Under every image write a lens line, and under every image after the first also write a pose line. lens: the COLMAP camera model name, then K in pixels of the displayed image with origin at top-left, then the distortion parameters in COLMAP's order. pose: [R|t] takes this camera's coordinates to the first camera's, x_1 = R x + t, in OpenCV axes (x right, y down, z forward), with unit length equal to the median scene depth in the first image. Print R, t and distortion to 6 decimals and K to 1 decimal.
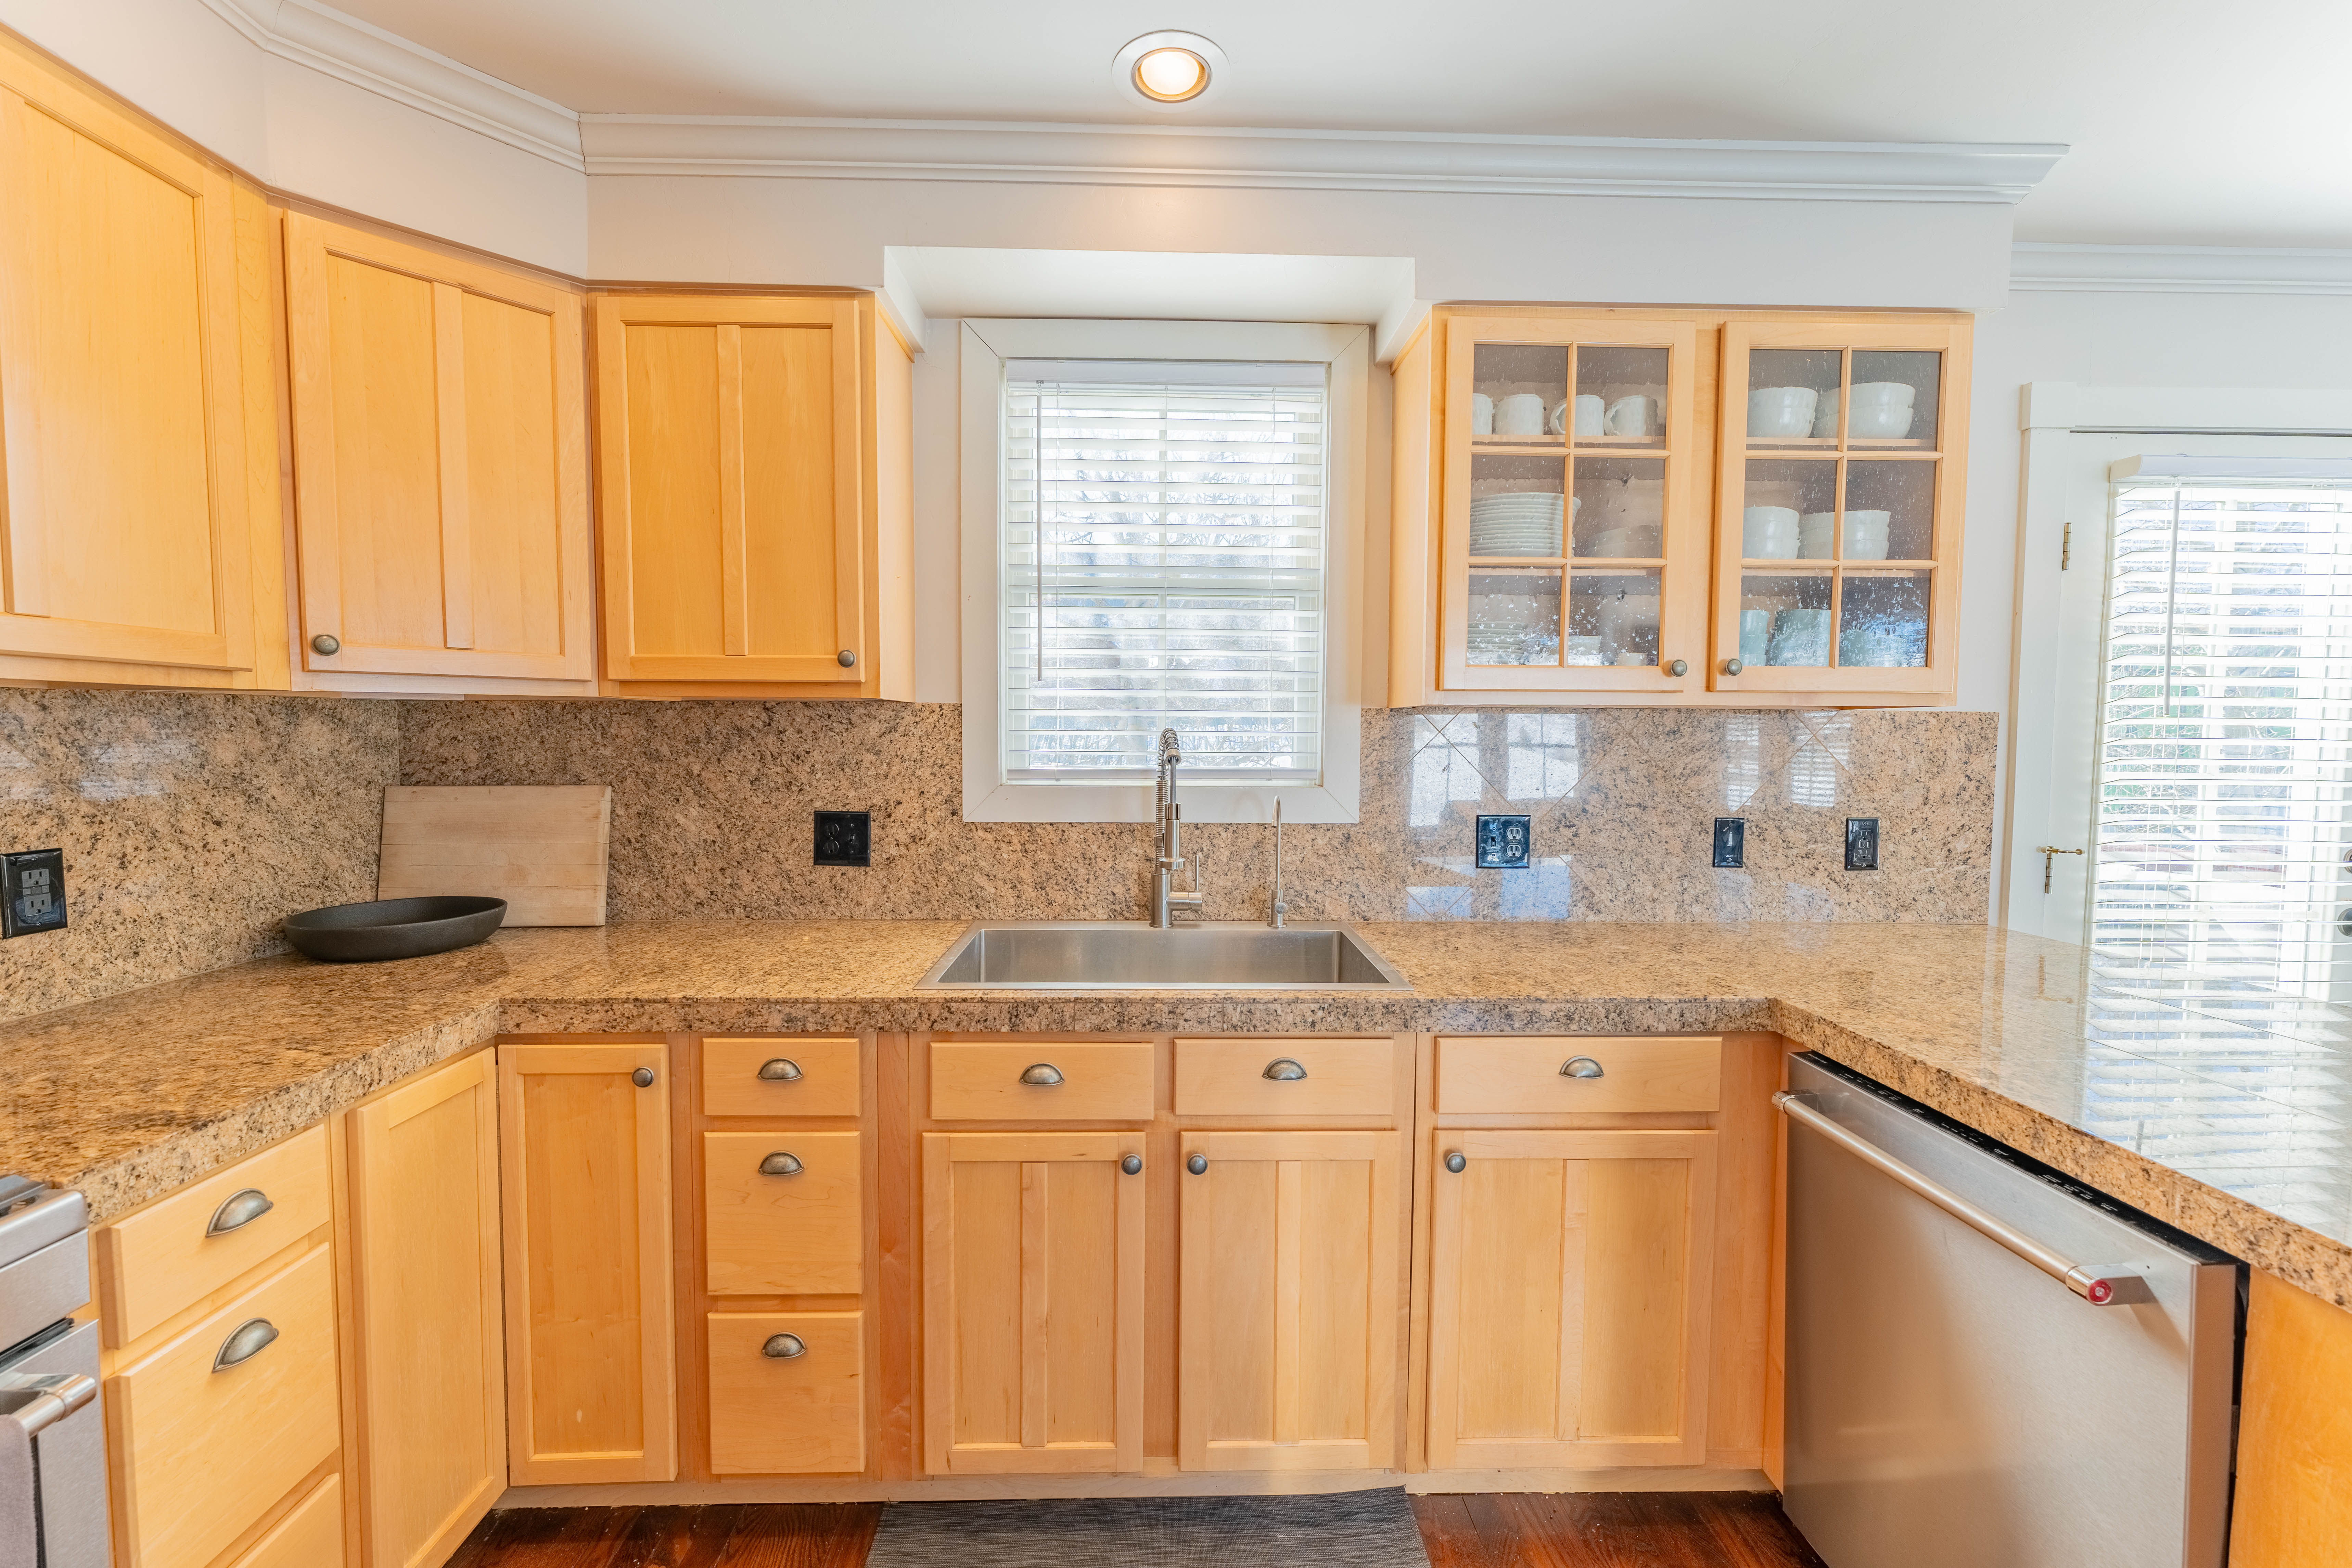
lens RADIAL K [[959.6, 0, 1172.8], [0, 959.6, 784.4], [0, 0, 1]] dist [-0.001453, 0.000893]
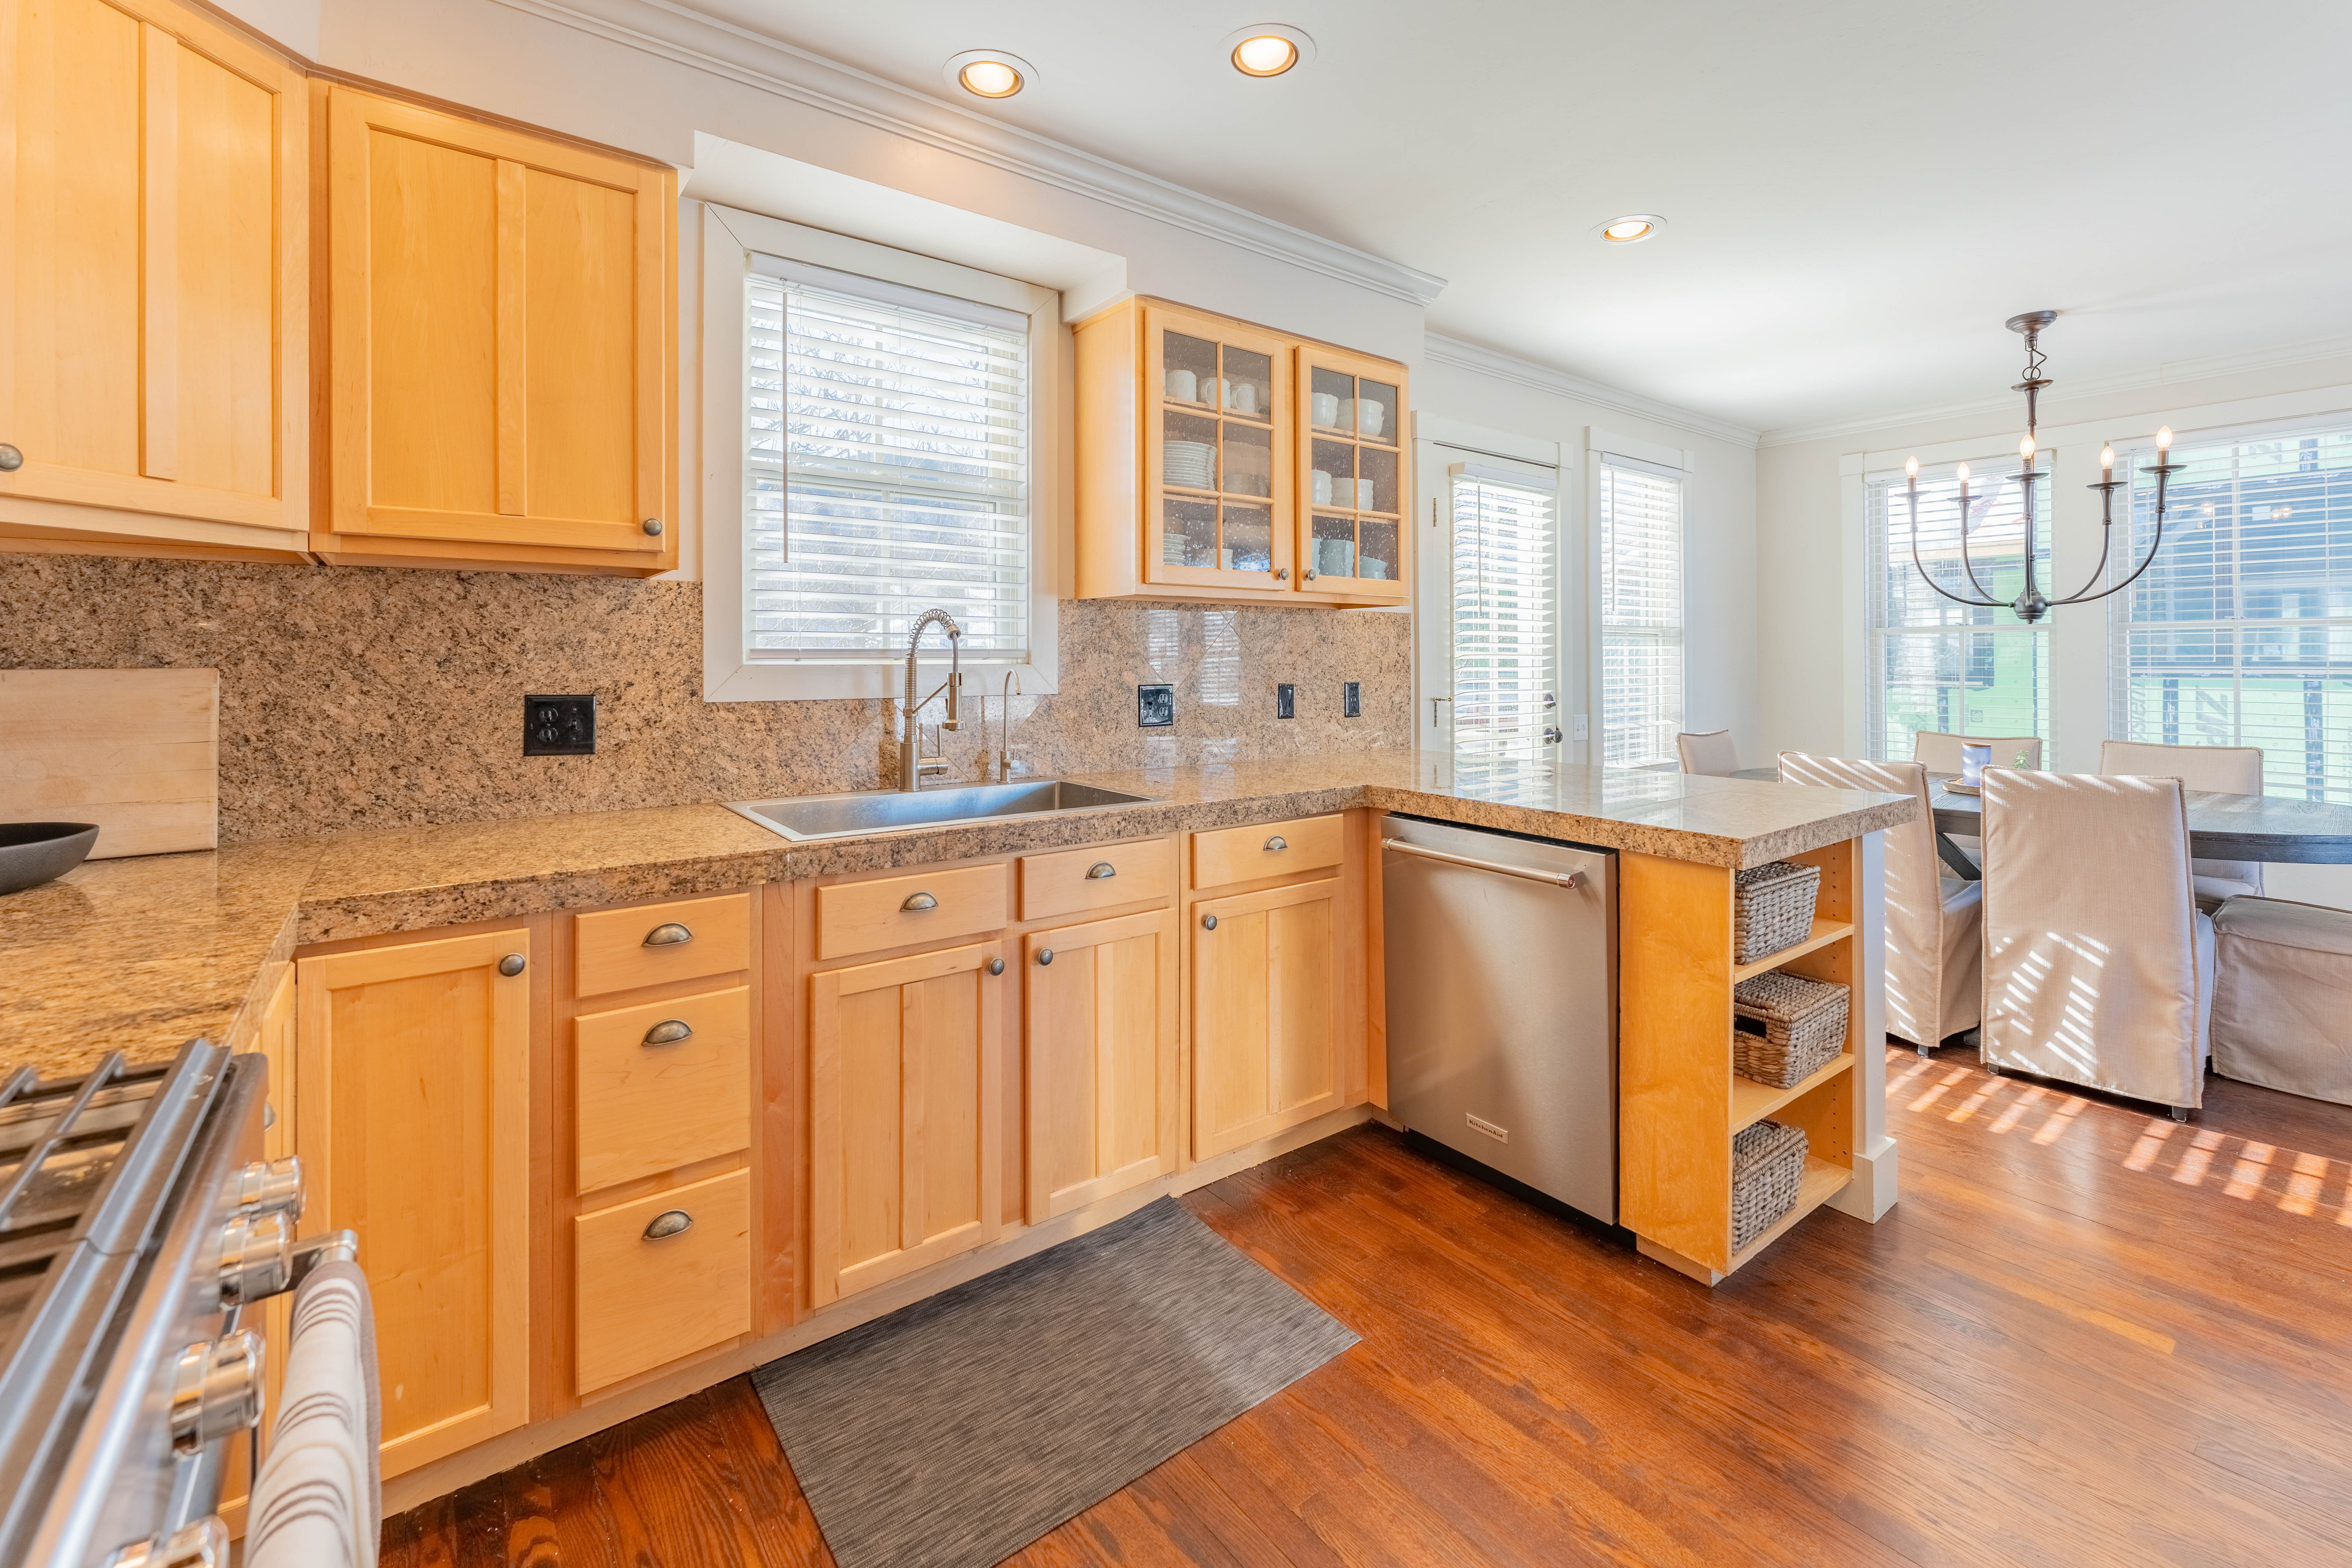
lens RADIAL K [[994.3, 0, 1176.4], [0, 994.3, 658.7], [0, 0, 1]] dist [-0.000593, -0.000002]
pose [[0.814079, -0.006312, 0.580720, -0.485033], [0.037988, 0.998378, -0.042403, 0.065168], [-0.579511, 0.056580, 0.812998, -0.125241]]
